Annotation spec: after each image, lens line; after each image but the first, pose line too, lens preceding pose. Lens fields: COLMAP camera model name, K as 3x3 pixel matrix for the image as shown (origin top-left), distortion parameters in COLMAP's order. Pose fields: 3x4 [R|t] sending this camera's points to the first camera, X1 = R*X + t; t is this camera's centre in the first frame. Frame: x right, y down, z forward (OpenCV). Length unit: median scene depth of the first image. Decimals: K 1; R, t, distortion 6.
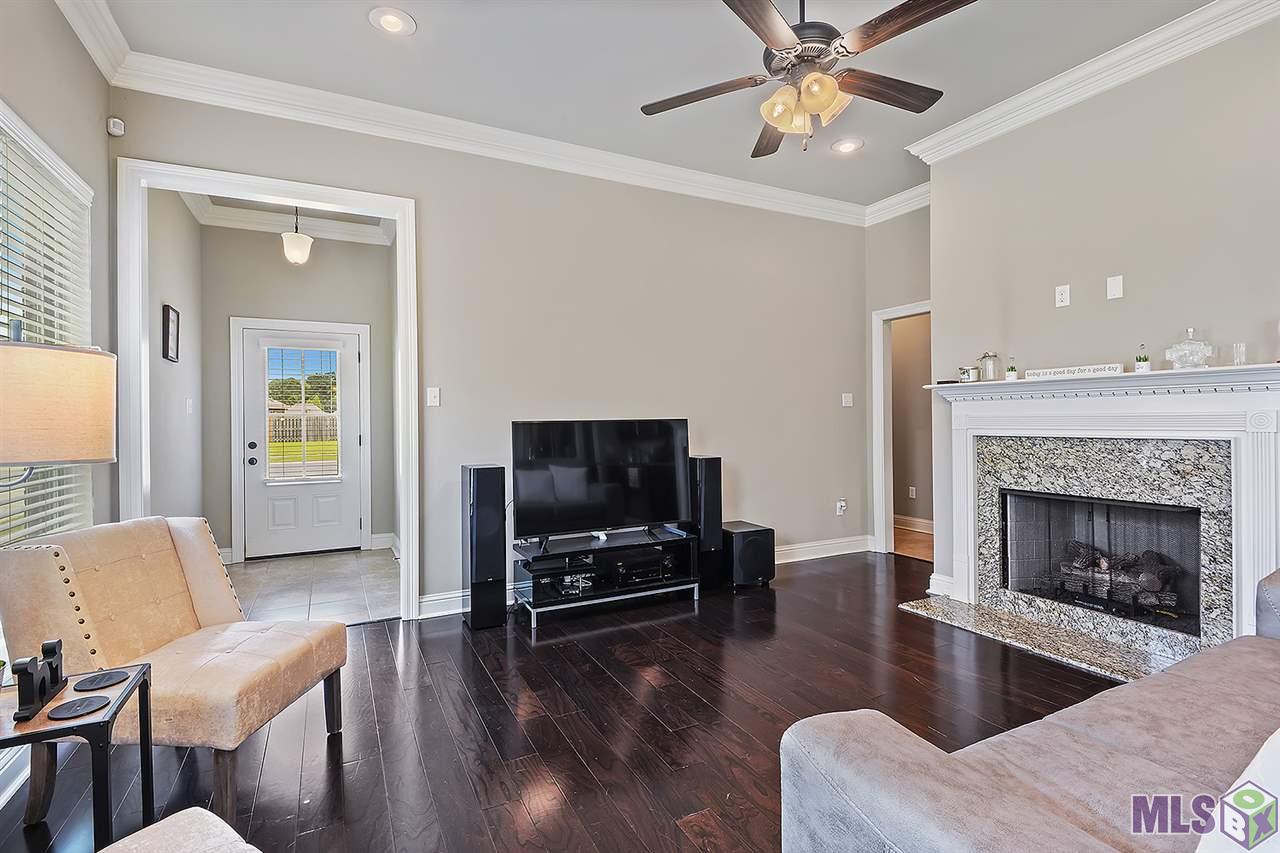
lens RADIAL K [[591.1, 0, 630.3], [0, 591.1, 423.2], [0, 0, 1]] dist [0.034597, -0.025346]
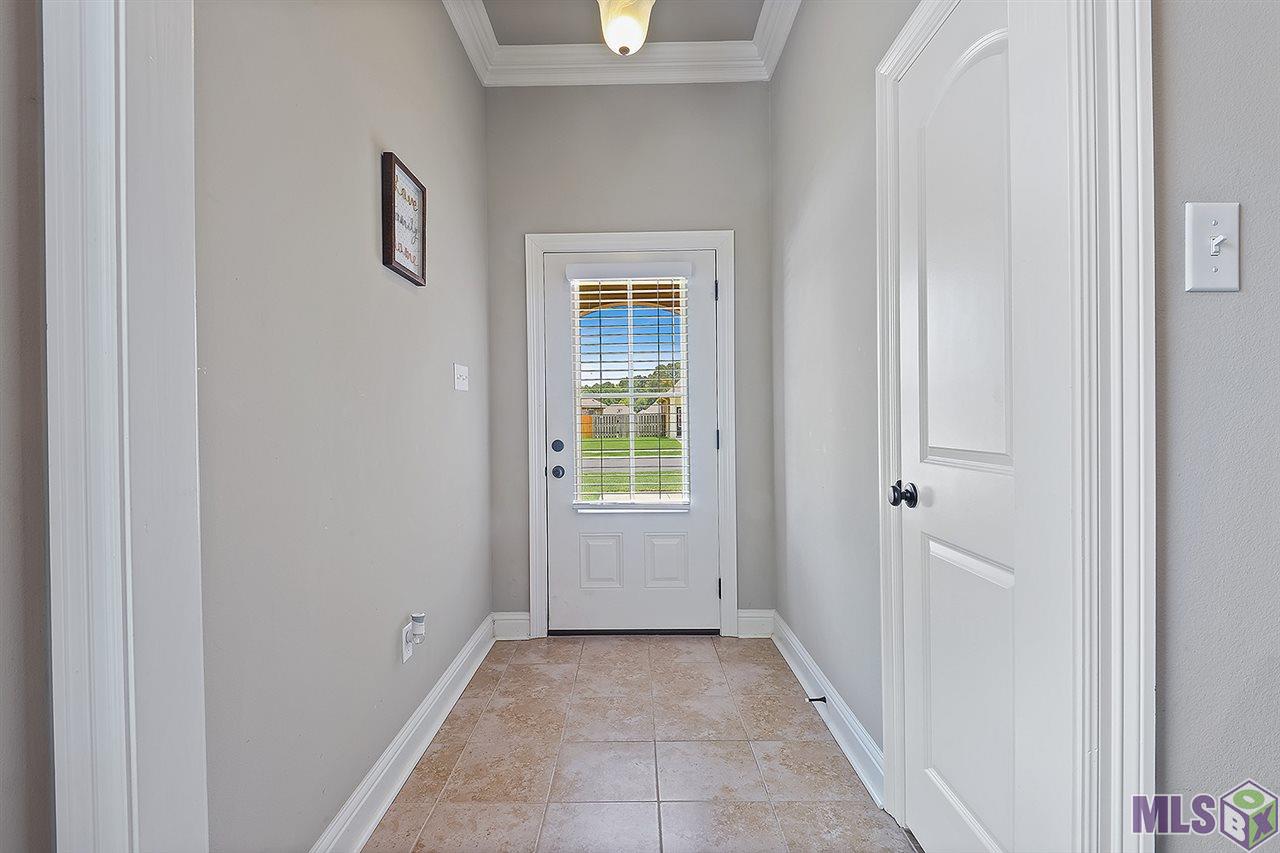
lens RADIAL K [[591.1, 0, 630.3], [0, 591.1, 423.2], [0, 0, 1]] dist [0.034597, -0.025346]
pose [[0.885842, -0.000664, -0.463987, -0.309258], [0.004285, 0.999968, 0.006748, 0.011501], [0.463968, -0.007966, 0.885816, 0.537510]]
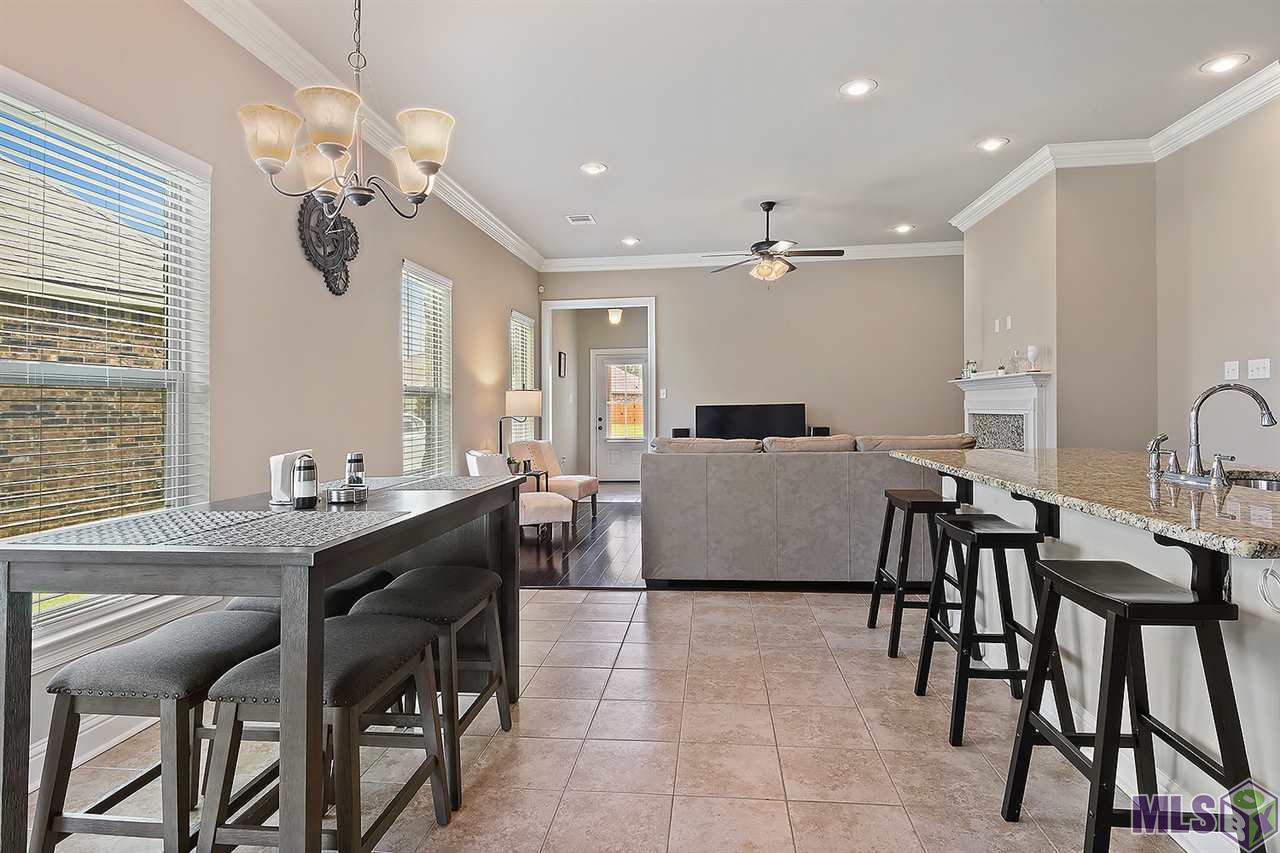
lens RADIAL K [[676.4, 0, 633.0], [0, 676.4, 424.2], [0, 0, 1]] dist [0.002497, 0.000179]
pose [[0.836707, 0.010909, -0.547542, 0.609685], [0.004136, 0.999647, 0.026238, -0.001663], [0.547635, -0.024218, 0.836367, -0.702055]]
